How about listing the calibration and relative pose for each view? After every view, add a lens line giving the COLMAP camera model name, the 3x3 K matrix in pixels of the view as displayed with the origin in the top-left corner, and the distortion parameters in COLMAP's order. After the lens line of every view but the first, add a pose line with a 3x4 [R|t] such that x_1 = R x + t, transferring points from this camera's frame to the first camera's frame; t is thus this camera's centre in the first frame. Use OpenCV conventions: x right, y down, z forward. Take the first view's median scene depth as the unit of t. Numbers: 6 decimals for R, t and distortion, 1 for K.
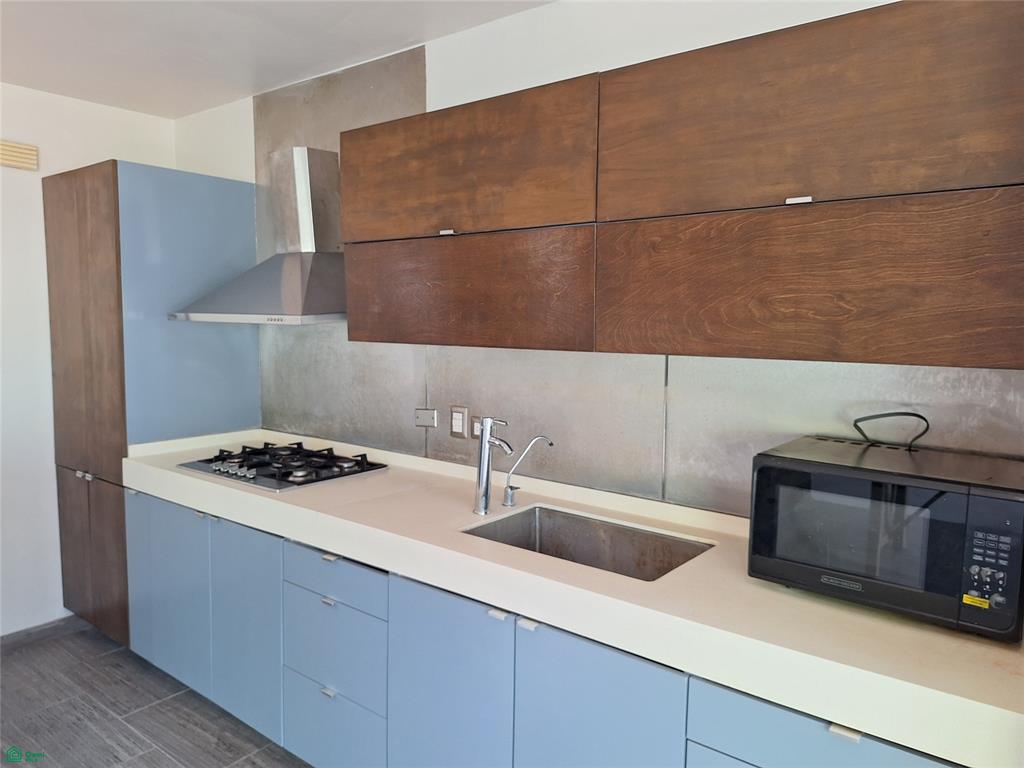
lens RADIAL K [[691.8, 0, 516.2], [0, 691.8, 382.3], [0, 0, 1]] dist [0.075630, -0.097608]
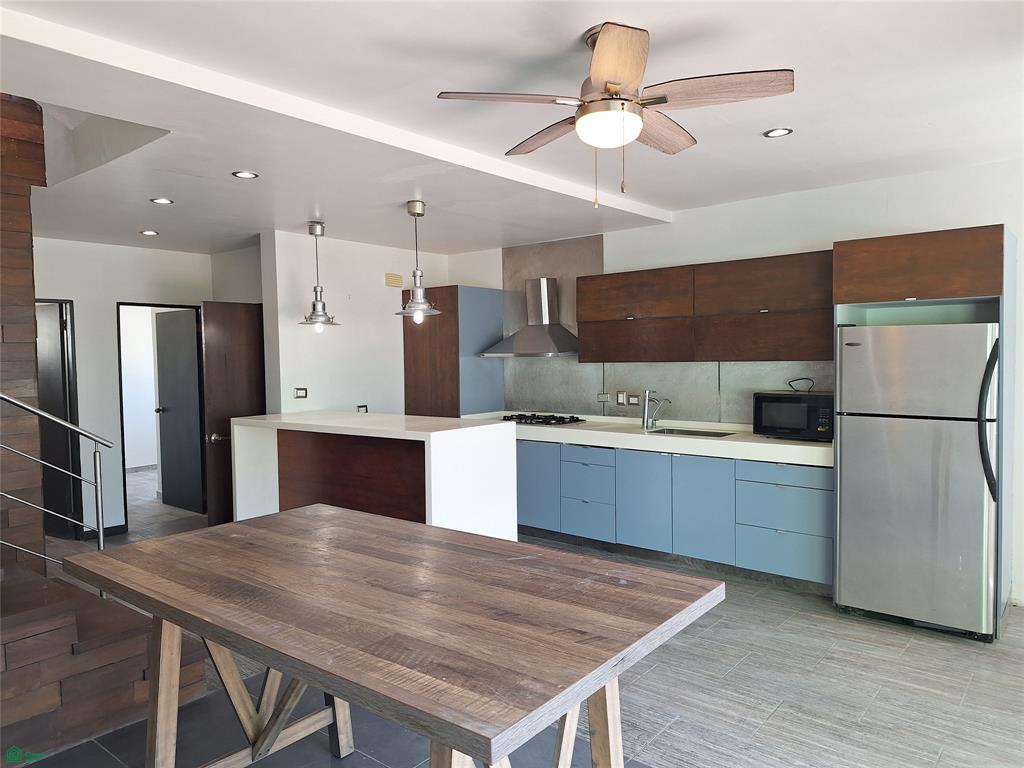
lens RADIAL K [[691.8, 0, 516.2], [0, 691.8, 382.3], [0, 0, 1]] dist [0.075630, -0.097608]
pose [[0.999608, -0.027853, -0.002971, -0.414859], [0.027663, 0.998298, -0.051349, 0.112079], [0.004396, 0.051247, 0.998676, -1.238781]]
